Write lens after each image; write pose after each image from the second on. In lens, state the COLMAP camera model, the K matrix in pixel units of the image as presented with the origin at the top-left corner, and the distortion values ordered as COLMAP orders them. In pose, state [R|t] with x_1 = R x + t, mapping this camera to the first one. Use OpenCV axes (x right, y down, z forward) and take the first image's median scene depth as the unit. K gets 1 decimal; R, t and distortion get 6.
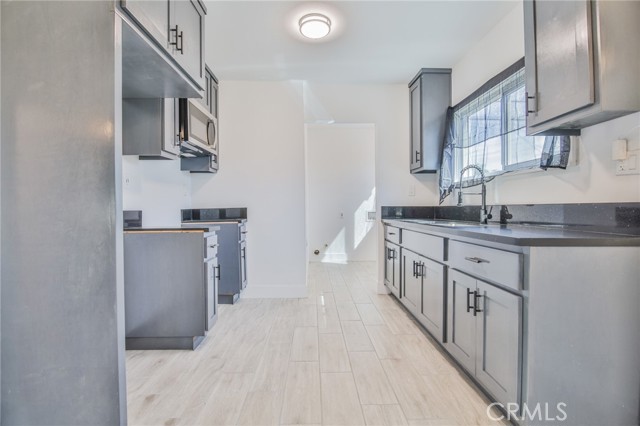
lens RADIAL K [[302.0, 0, 320.0], [0, 302.0, 206.4], [0, 0, 1]] dist [0.000430, -0.000157]
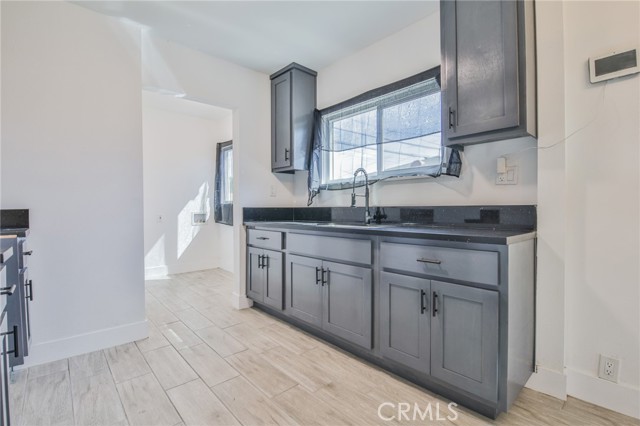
lens RADIAL K [[293.7, 0, 320.5], [0, 293.7, 207.0], [0, 0, 1]] dist [-0.000508, -0.009425]
pose [[0.757459, 0.003278, 0.652874, -0.205337], [-0.002556, 0.999995, -0.002054, -0.000038], [-0.652877, -0.000113, 0.757464, 0.250620]]
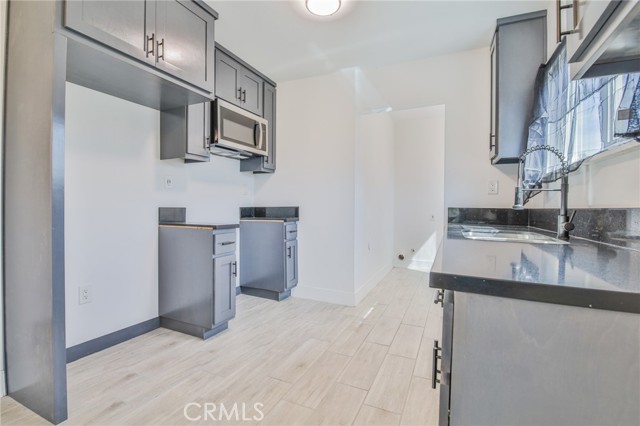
lens RADIAL K [[293.7, 0, 320.5], [0, 293.7, 207.0], [0, 0, 1]] dist [-0.000508, -0.009425]
pose [[0.896681, 0.015844, -0.442393, 0.279954], [-0.013748, 0.999874, 0.007946, -0.003506], [0.442463, -0.001043, 0.896786, 0.181087]]
